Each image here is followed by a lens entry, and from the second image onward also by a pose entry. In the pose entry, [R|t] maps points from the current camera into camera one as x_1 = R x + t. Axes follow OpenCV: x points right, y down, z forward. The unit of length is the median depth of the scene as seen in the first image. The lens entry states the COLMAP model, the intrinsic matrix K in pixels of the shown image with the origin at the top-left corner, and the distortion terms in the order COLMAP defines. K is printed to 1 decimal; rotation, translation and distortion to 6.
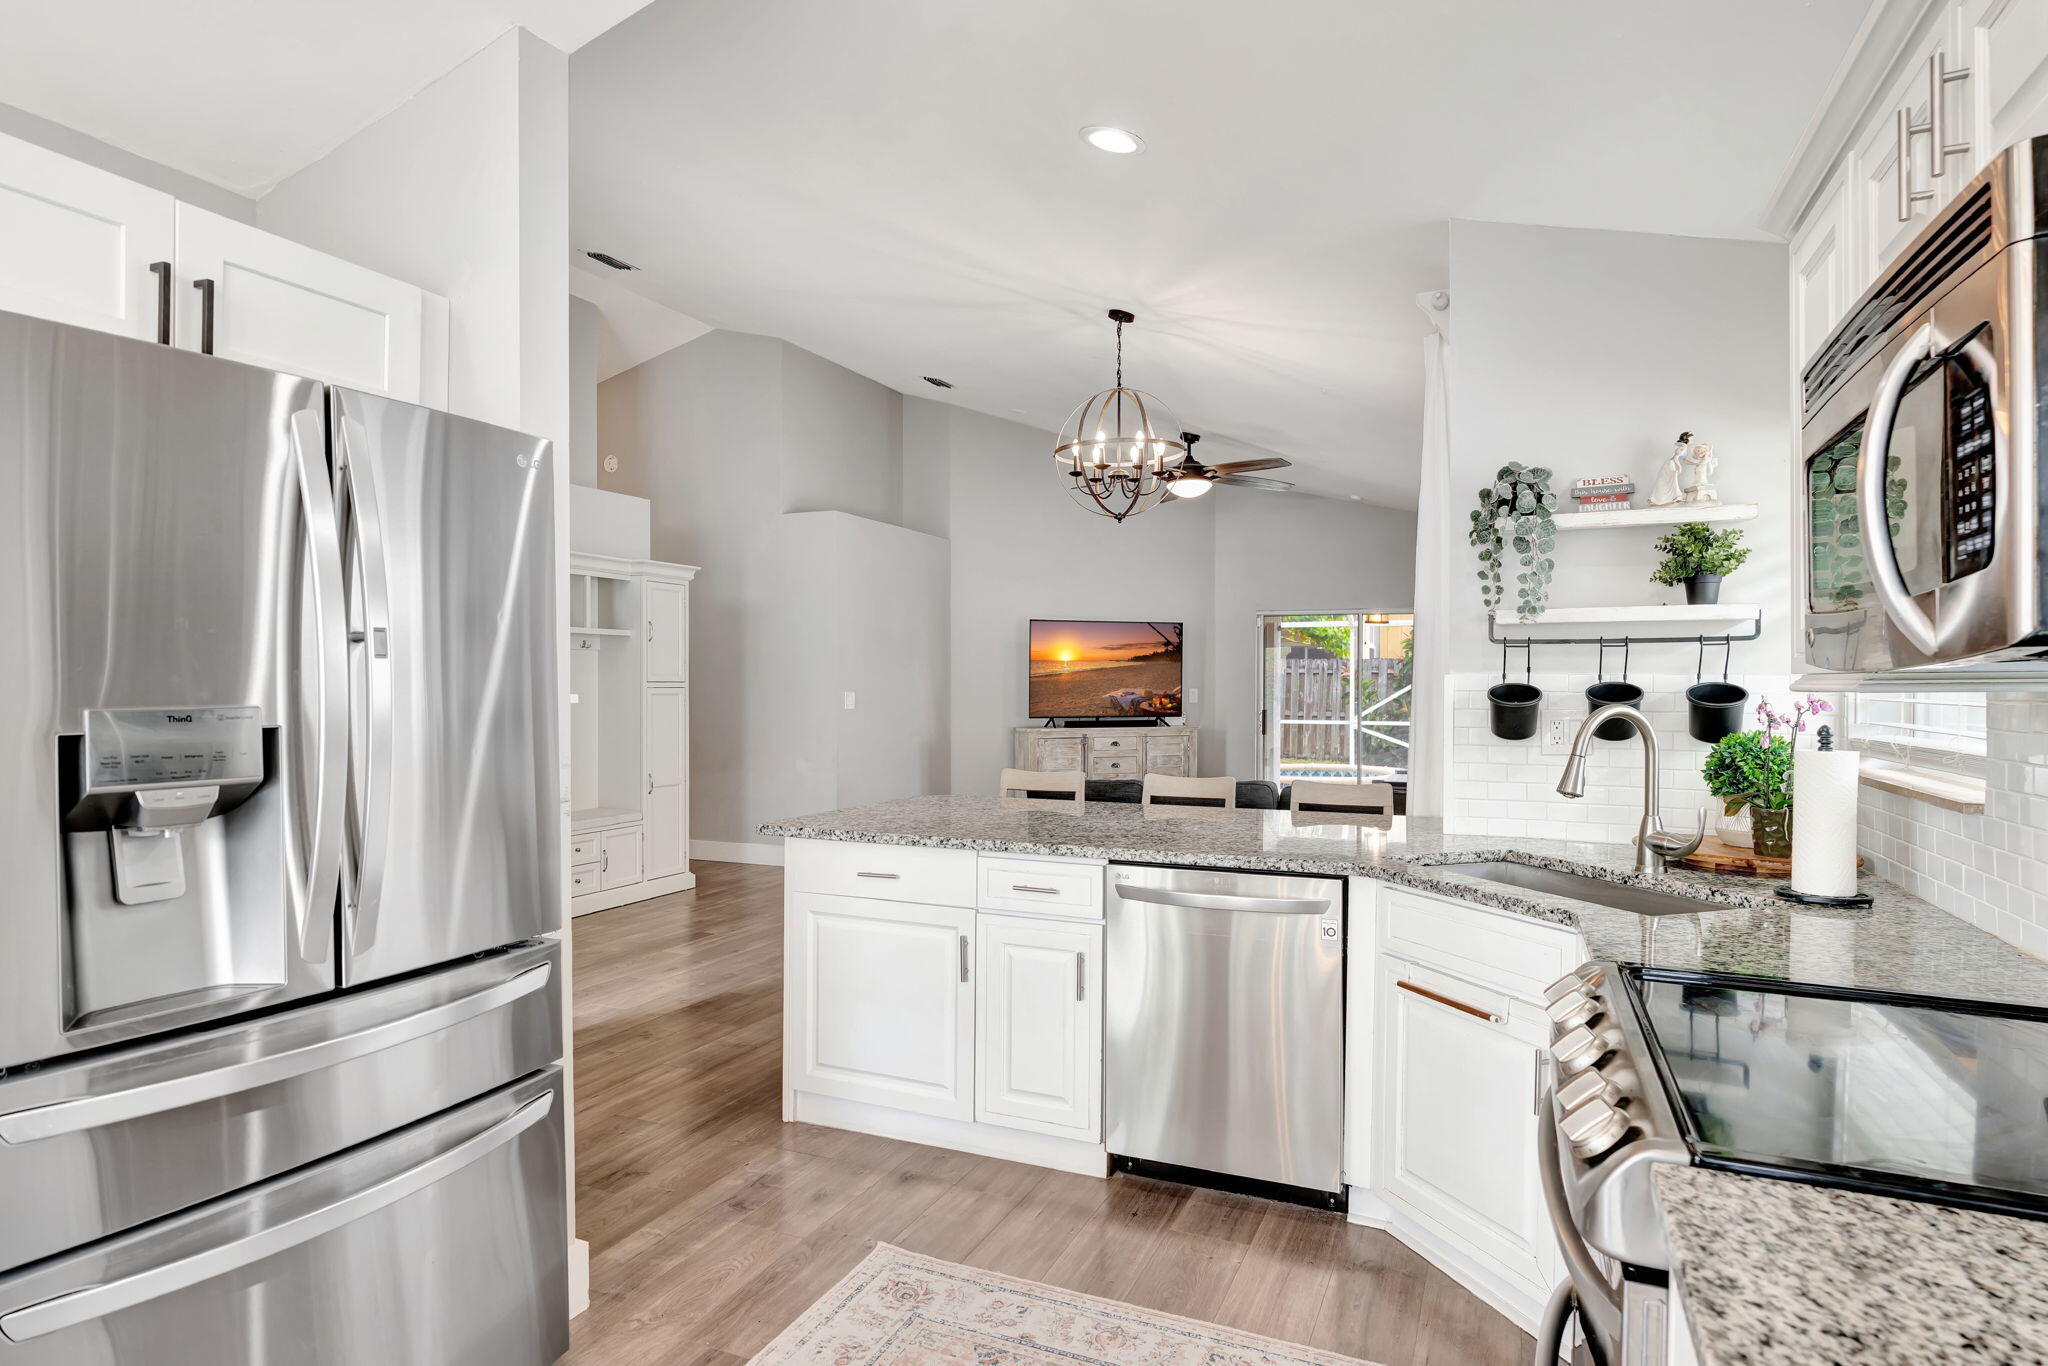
lens RADIAL K [[1121.0, 0, 1036.5], [0, 1121.0, 694.3], [0, 0, 1]] dist [-0.009692, 0.006441]
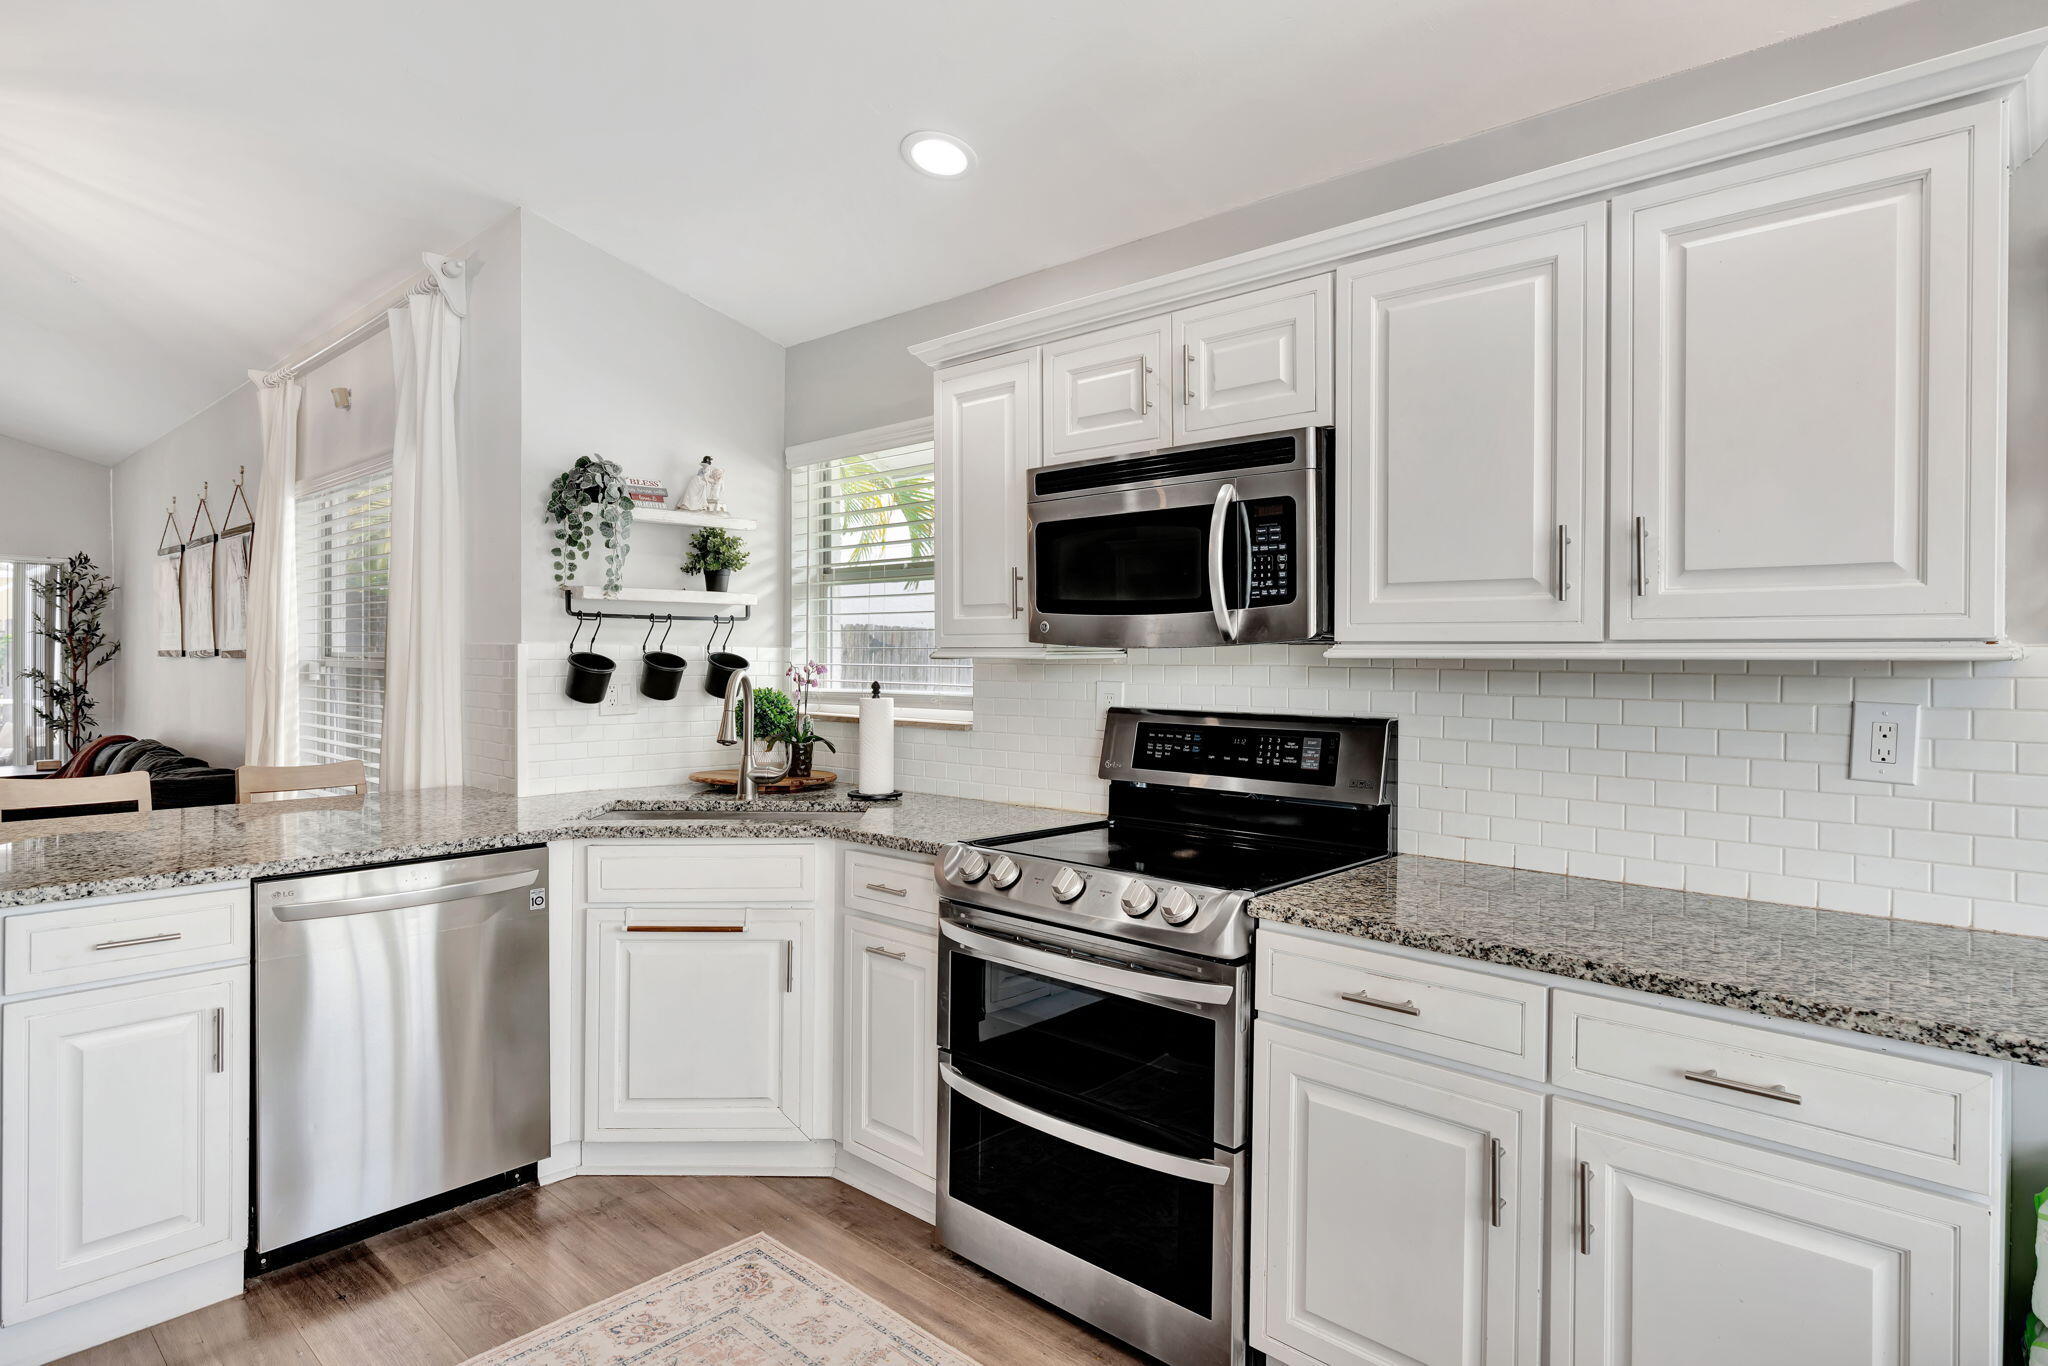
lens RADIAL K [[1121.0, 0, 974.7], [0, 1121.0, 652.0], [0, 0, 1]] dist [-0.009692, 0.006441]
pose [[0.353998, 0.001865, 0.935244, -0.201764], [0.006505, 0.999969, -0.004456, -0.001320], [-0.935224, 0.007661, 0.353975, 0.105330]]
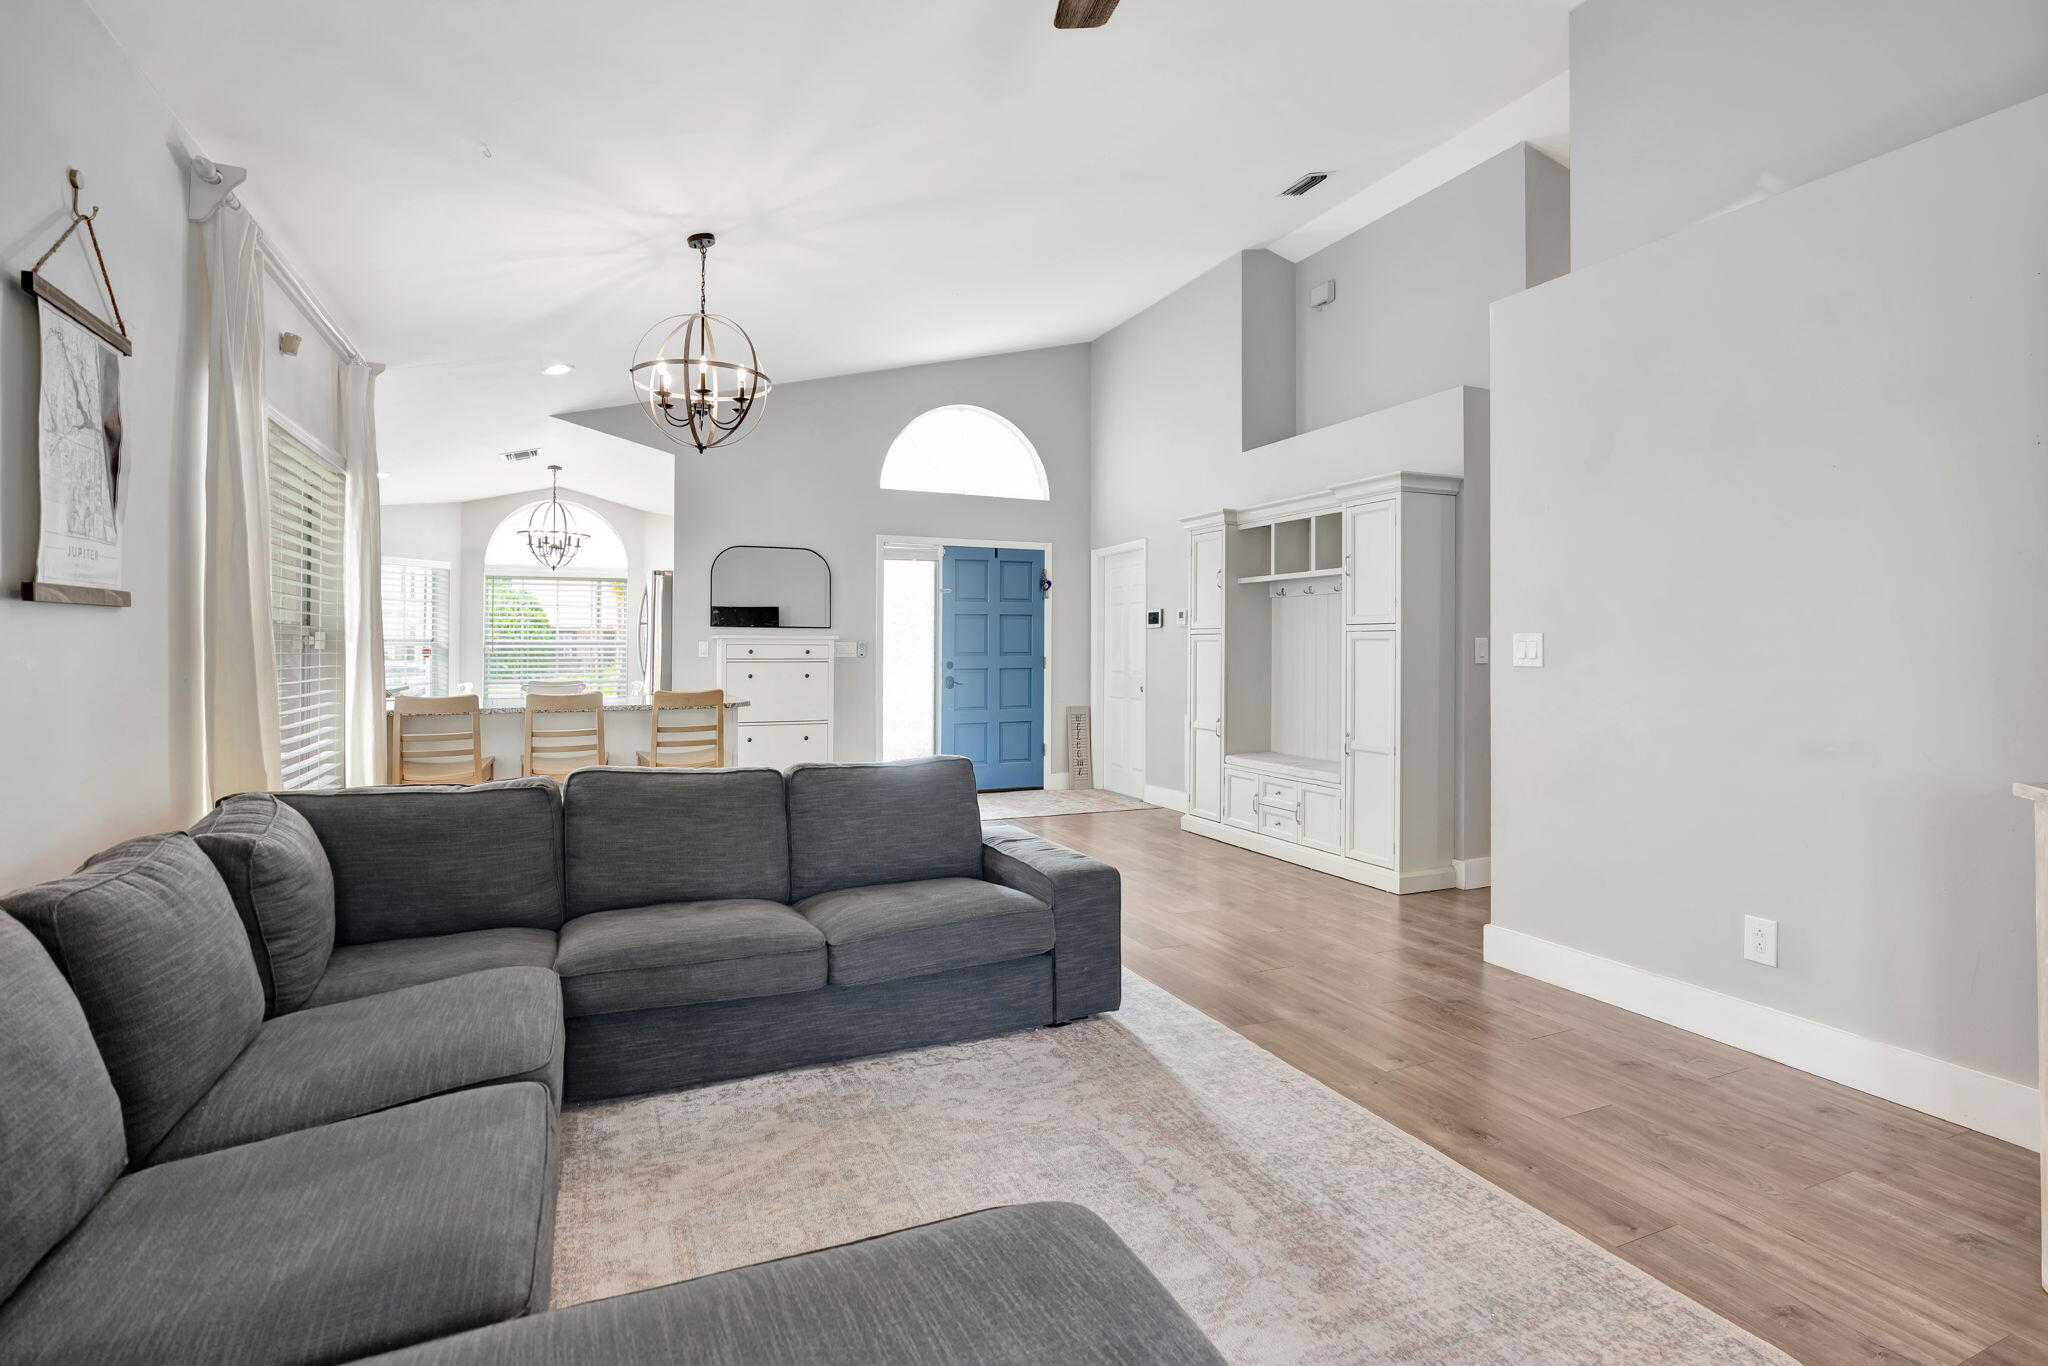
lens RADIAL K [[991.1, 0, 998.1], [0, 991.1, 641.0], [0, 0, 1]] dist [-0.015700, 0.002677]
pose [[-0.693528, -0.008832, -0.720376, 0.363683], [-0.010763, 0.999940, -0.001898, 0.005468], [0.720350, 0.006437, -0.693581, 1.273816]]
